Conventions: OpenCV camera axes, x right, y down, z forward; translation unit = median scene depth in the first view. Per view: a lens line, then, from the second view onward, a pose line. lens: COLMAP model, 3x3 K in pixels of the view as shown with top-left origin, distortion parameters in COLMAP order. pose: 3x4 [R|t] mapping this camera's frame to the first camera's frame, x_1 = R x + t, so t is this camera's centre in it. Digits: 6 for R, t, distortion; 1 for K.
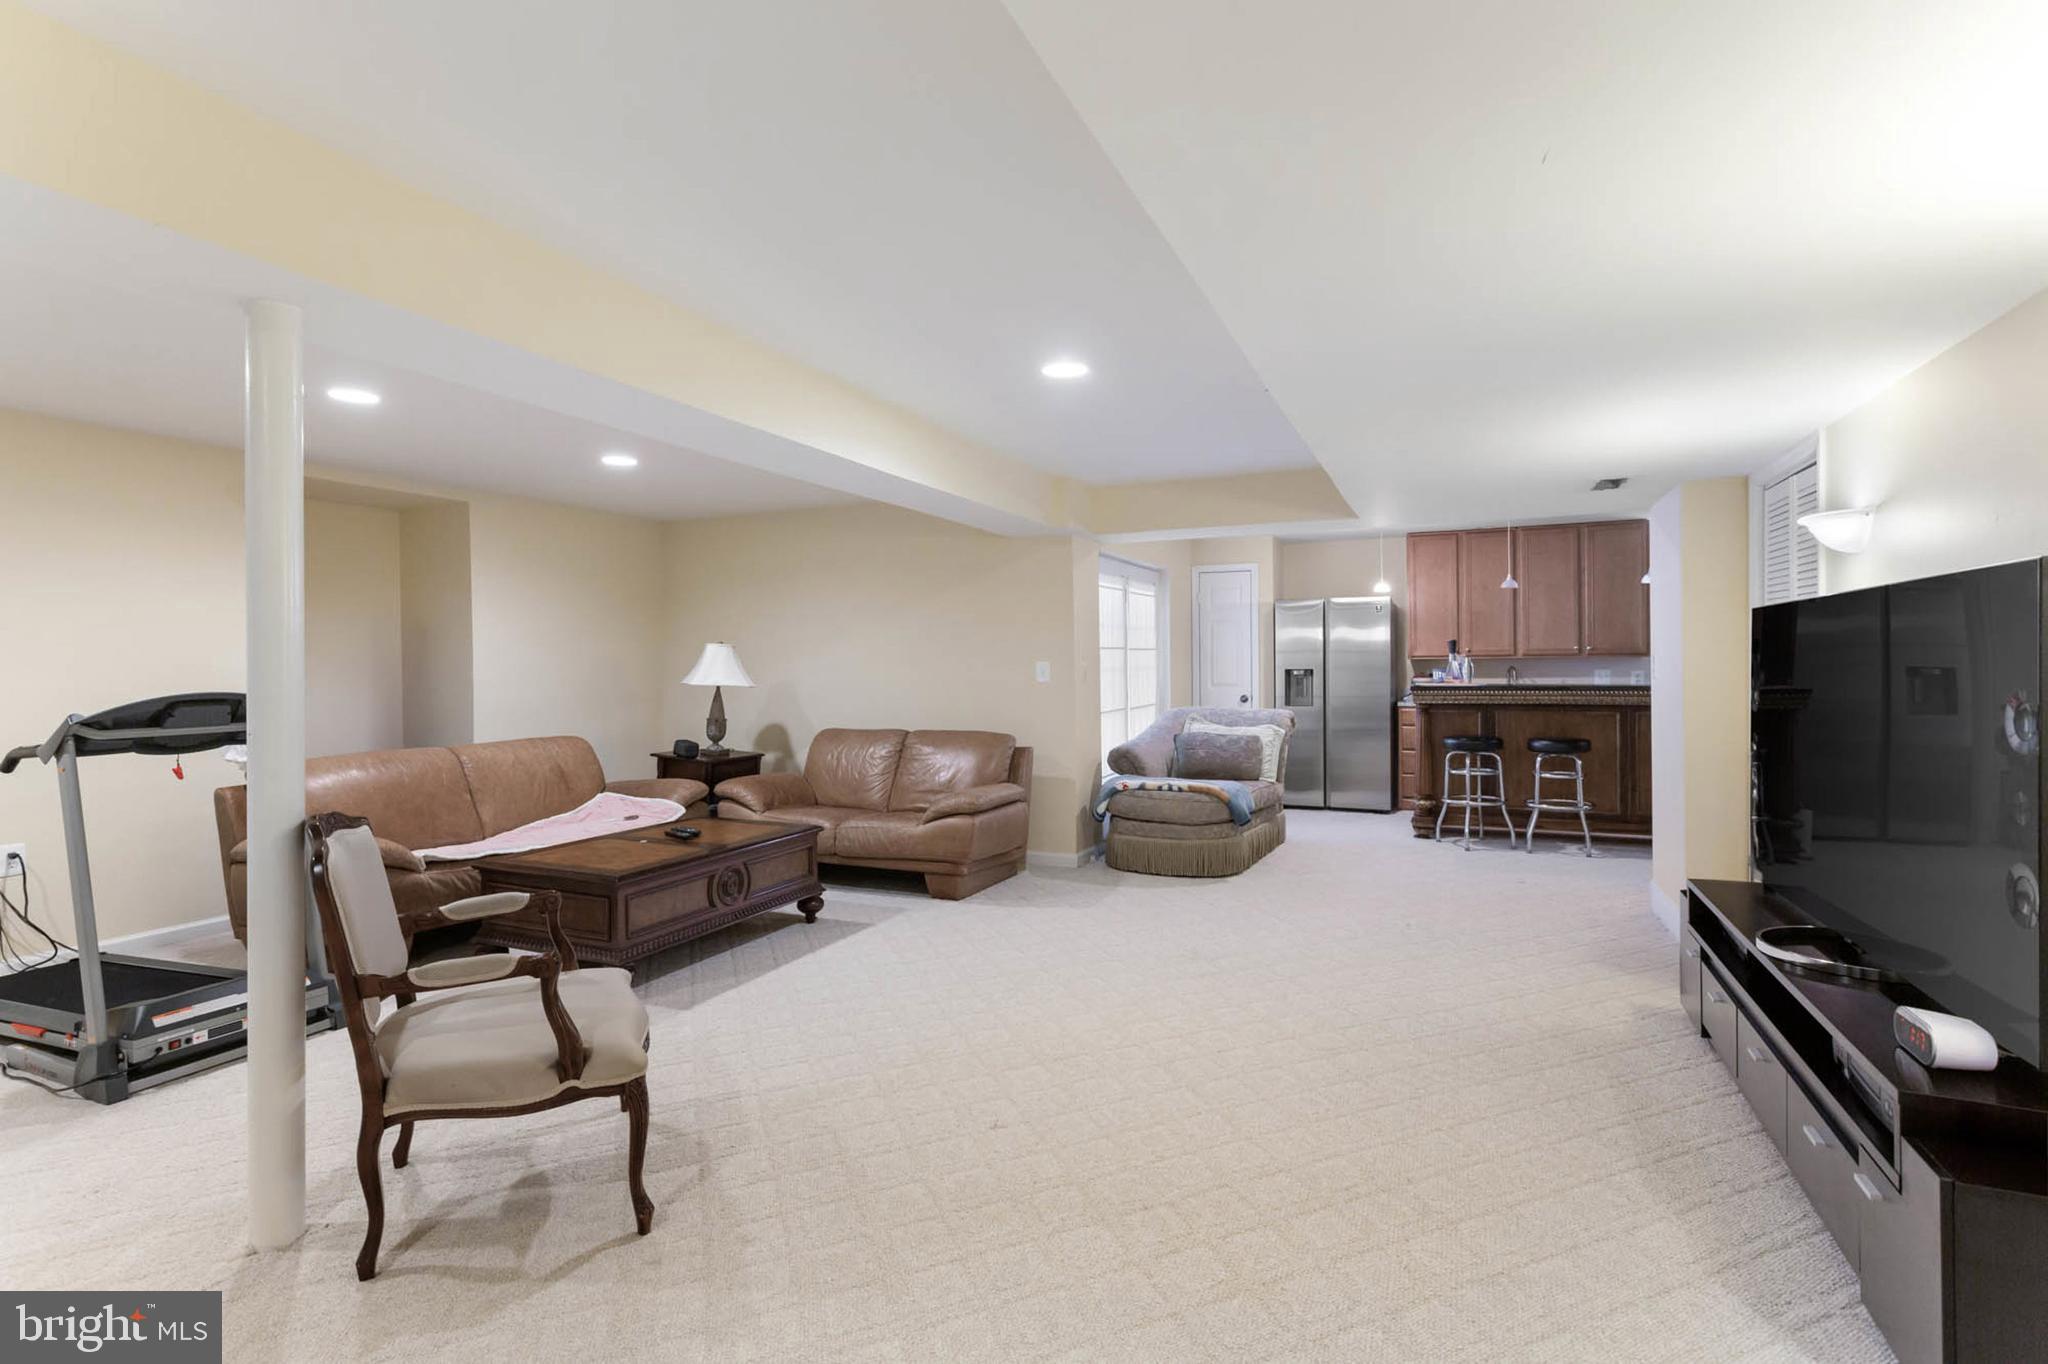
lens RADIAL K [[991.9, 0, 1026.0], [0, 991.9, 639.6], [0, 0, 1]] dist [0.000195, -0.000008]
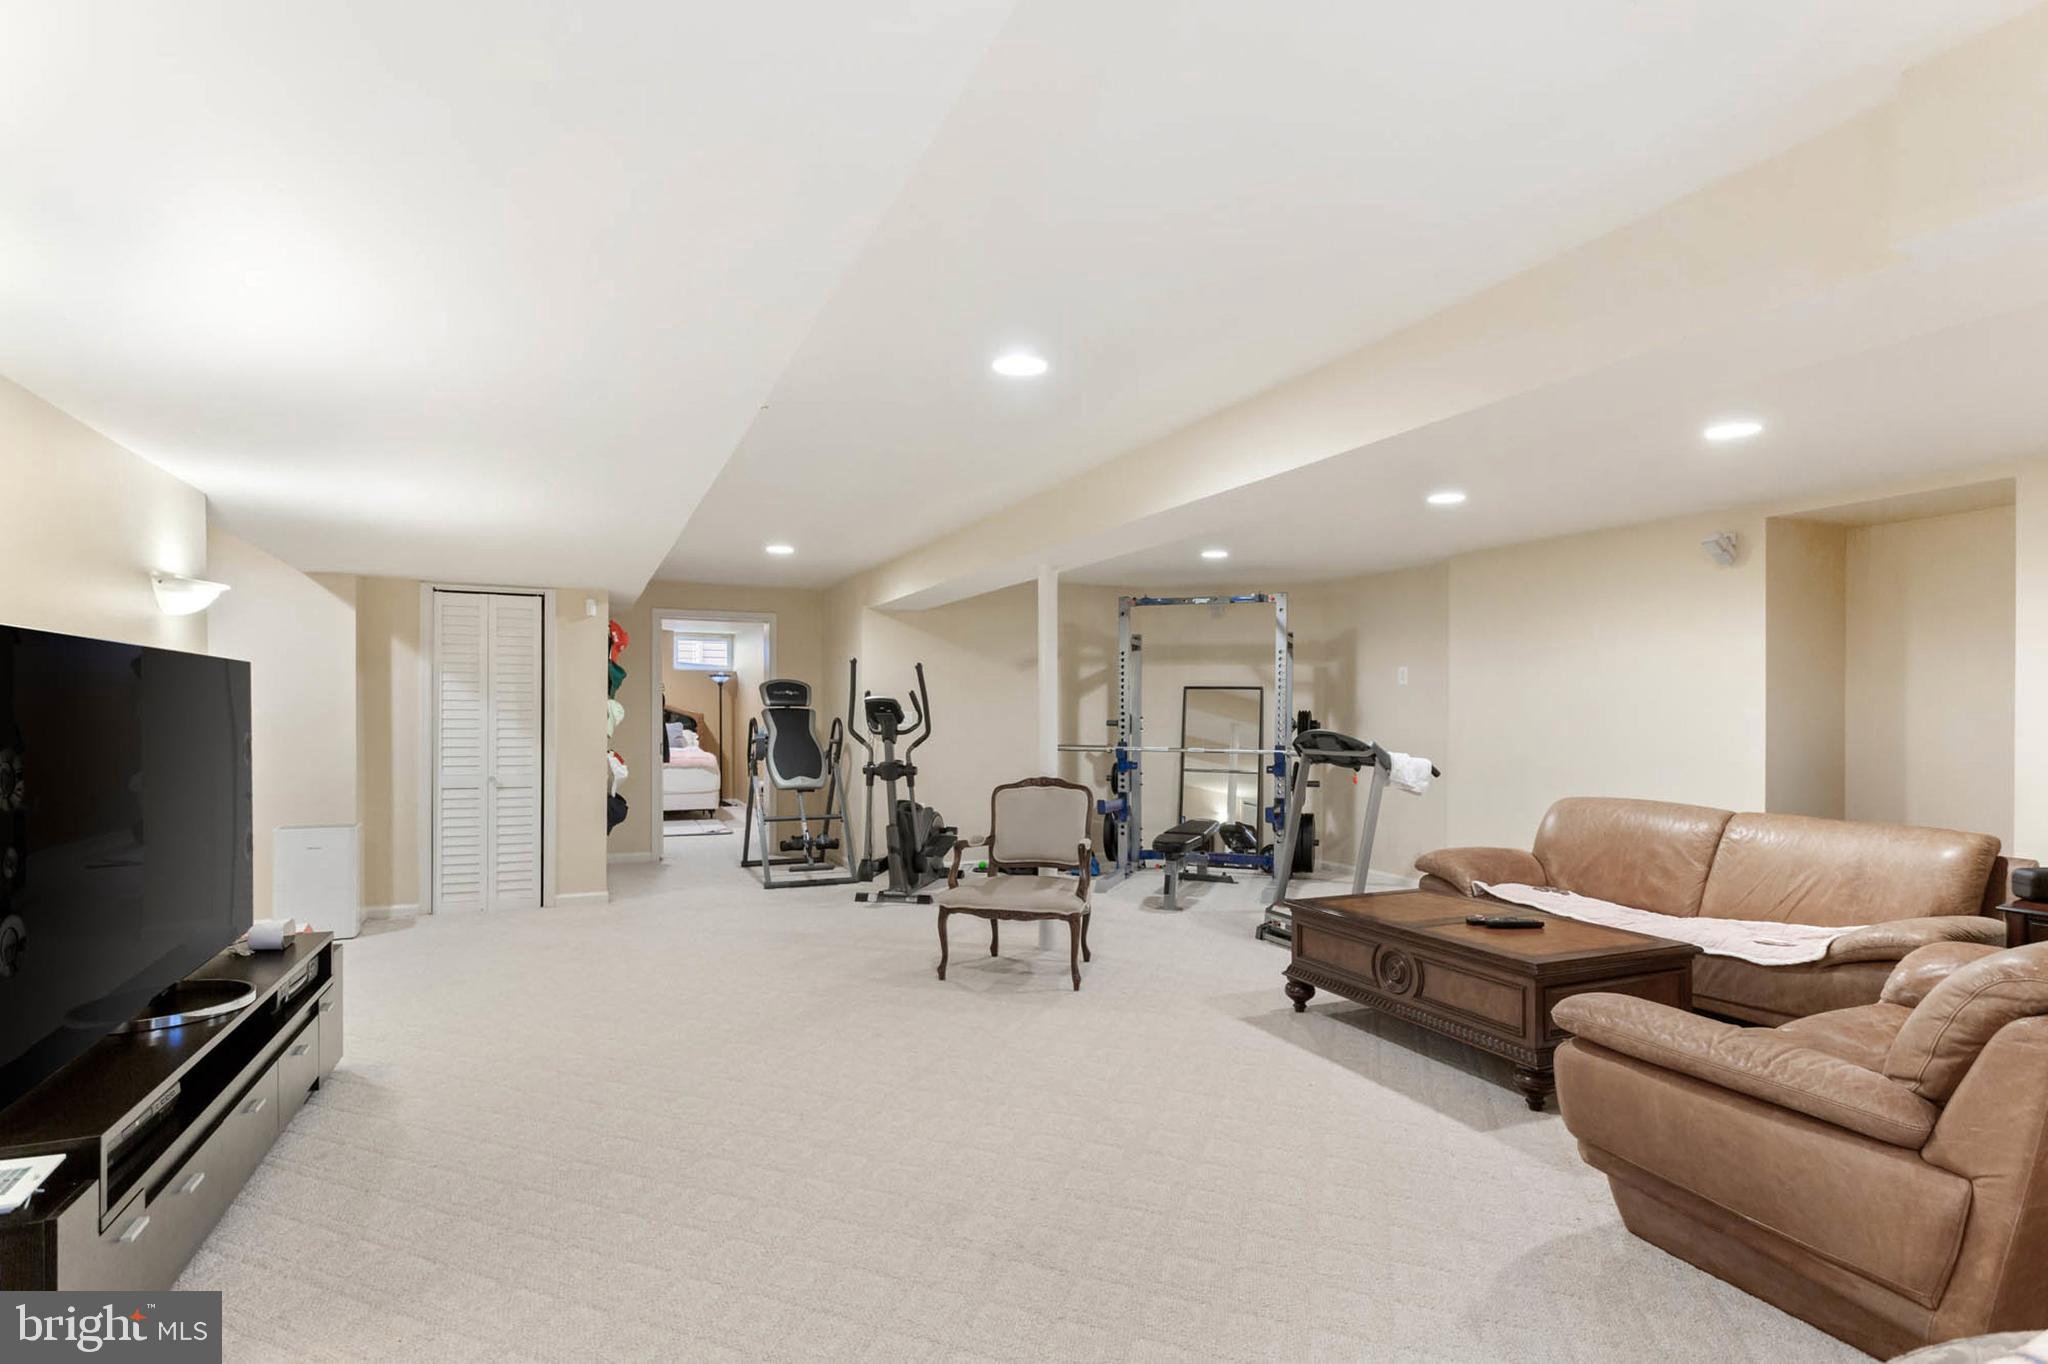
lens RADIAL K [[1007.9, 0, 1021.7], [0, 1007.9, 714.4], [0, 0, 1]] dist [0.000576, 0.000025]
pose [[-0.677799, 0.004123, -0.735236, 0.593431], [0.014627, 0.999862, -0.007878, 0.025425], [0.735102, -0.016094, -0.677766, 1.408062]]
